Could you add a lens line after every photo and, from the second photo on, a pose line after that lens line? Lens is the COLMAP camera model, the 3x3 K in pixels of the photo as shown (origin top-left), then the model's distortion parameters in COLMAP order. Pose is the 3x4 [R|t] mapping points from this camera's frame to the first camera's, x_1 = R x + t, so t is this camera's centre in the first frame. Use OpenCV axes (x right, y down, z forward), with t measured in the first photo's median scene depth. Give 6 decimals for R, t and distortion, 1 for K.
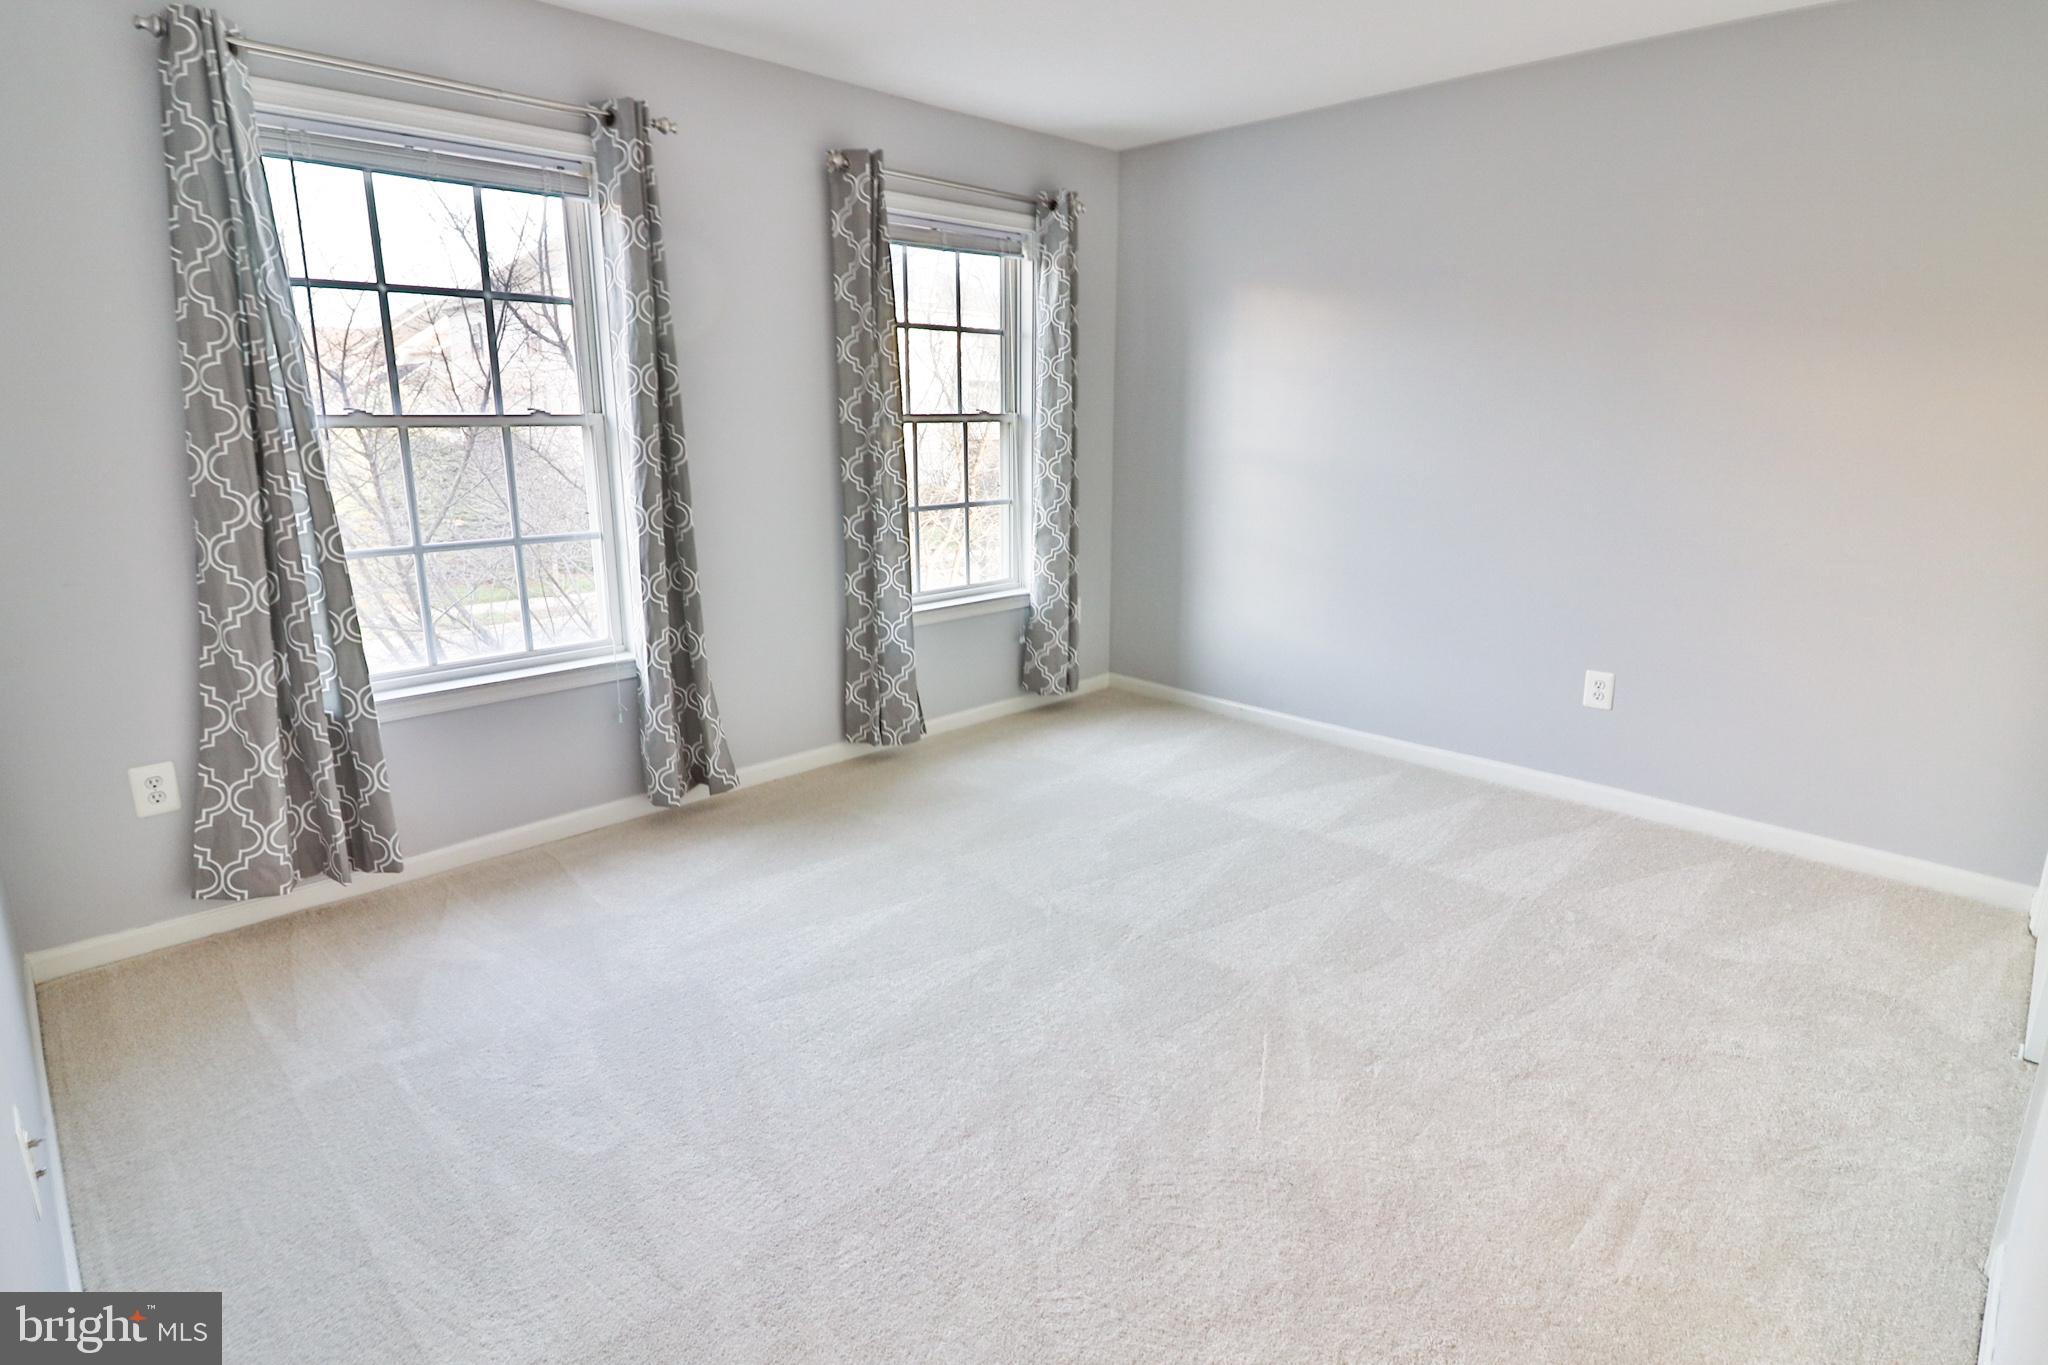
lens RADIAL K [[1053.5, 0, 1029.3], [0, 1053.5, 660.7], [0, 0, 1]] dist [0.000253, -0.013967]
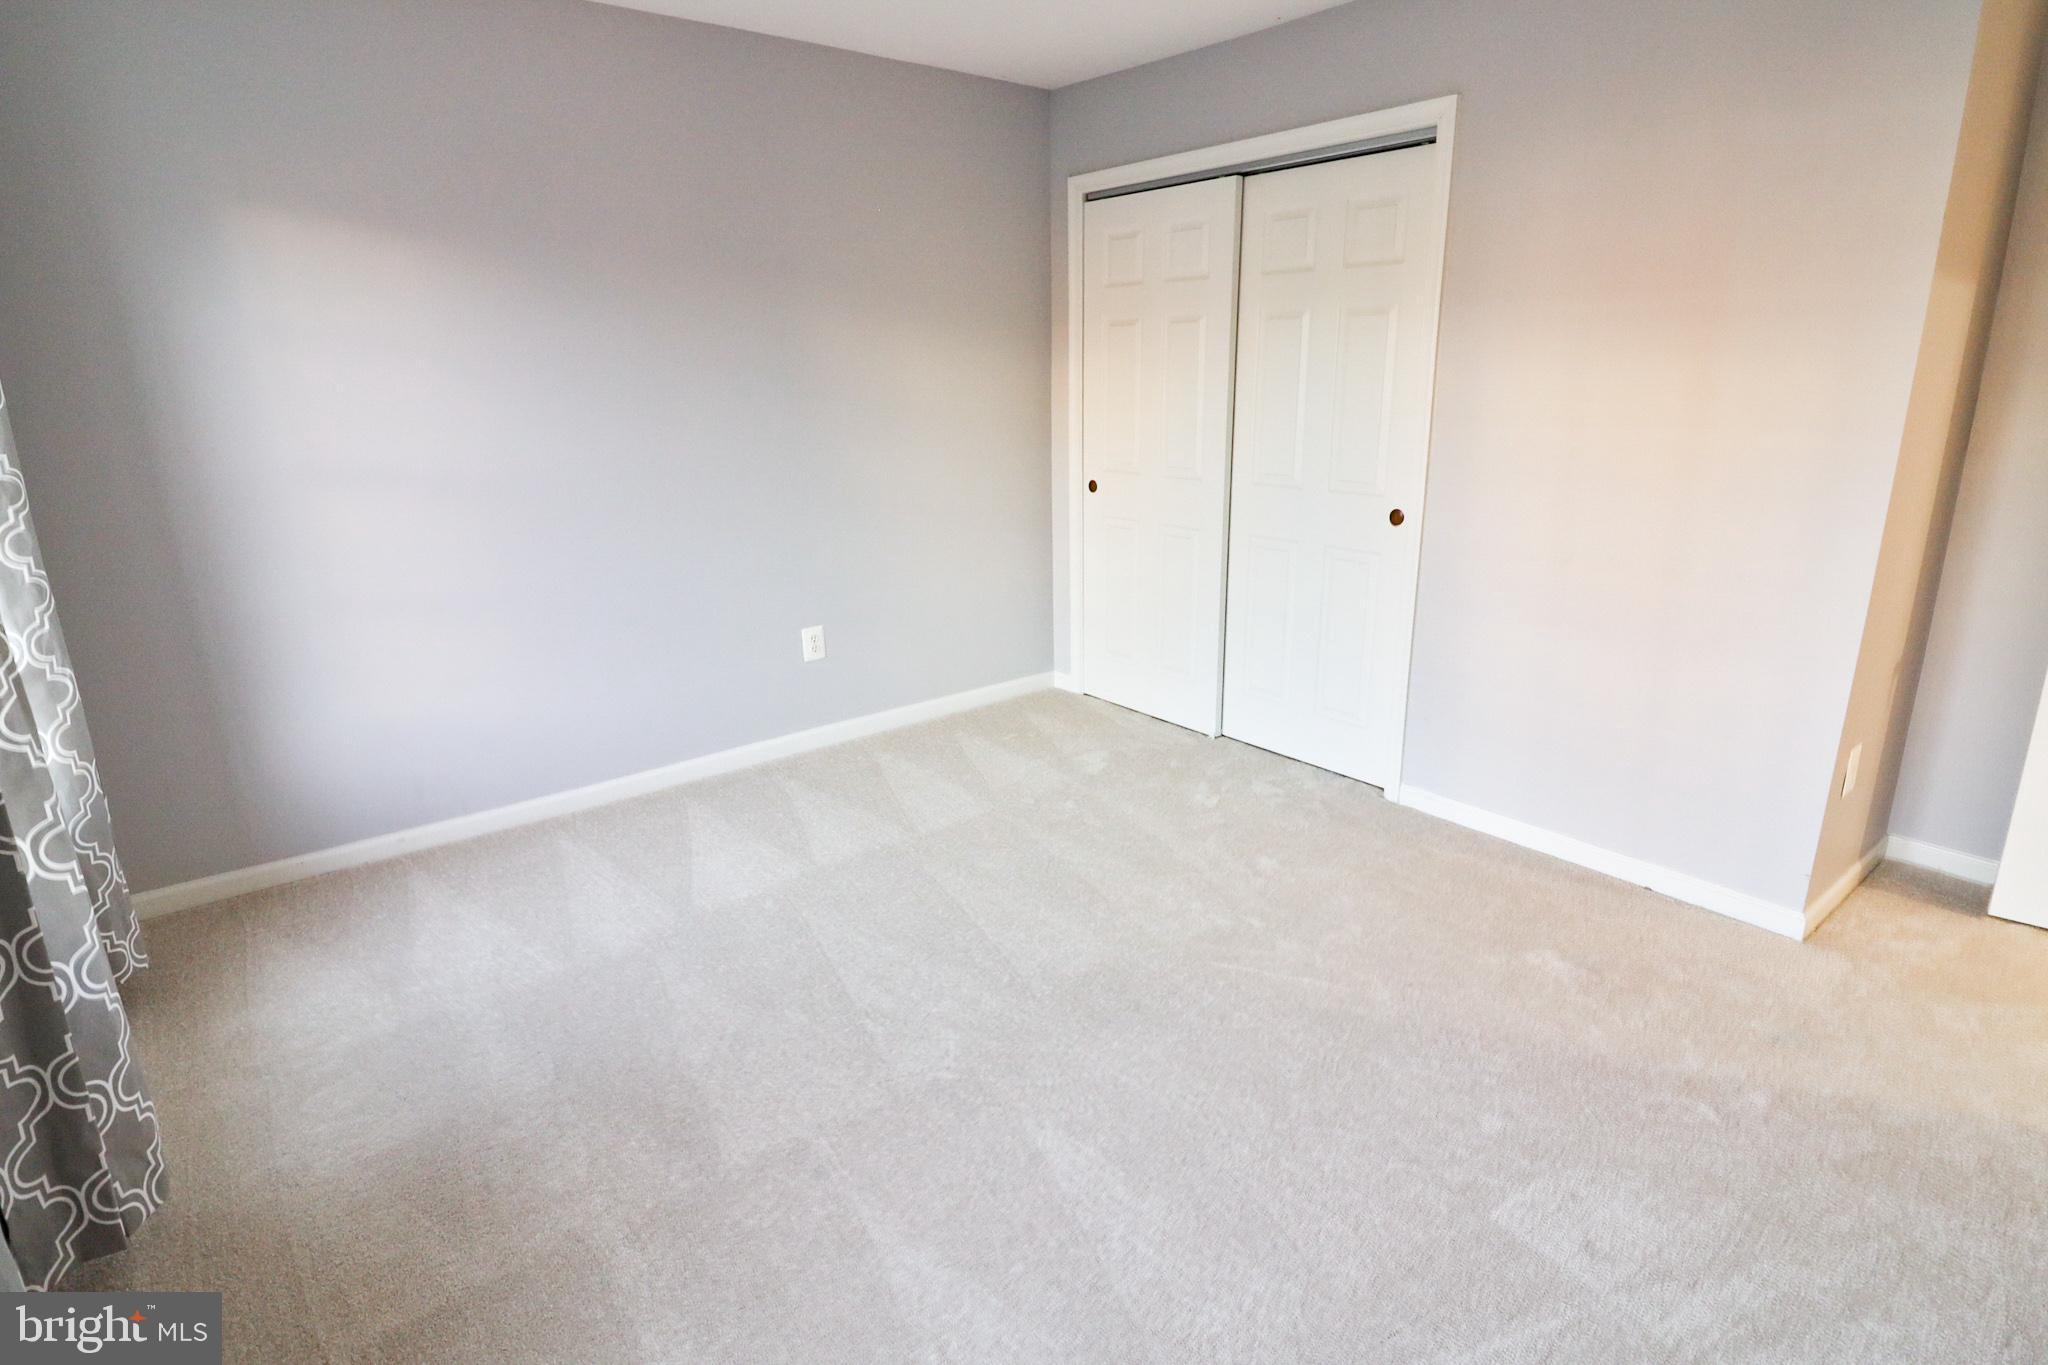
lens RADIAL K [[1053.5, 0, 1029.3], [0, 1053.5, 660.7], [0, 0, 1]] dist [0.000253, -0.013967]
pose [[0.101231, -0.272600, 0.956787, -0.497153], [0.244937, 0.938953, 0.241604, -0.167534], [-0.964240, 0.209895, 0.161821, 0.613613]]
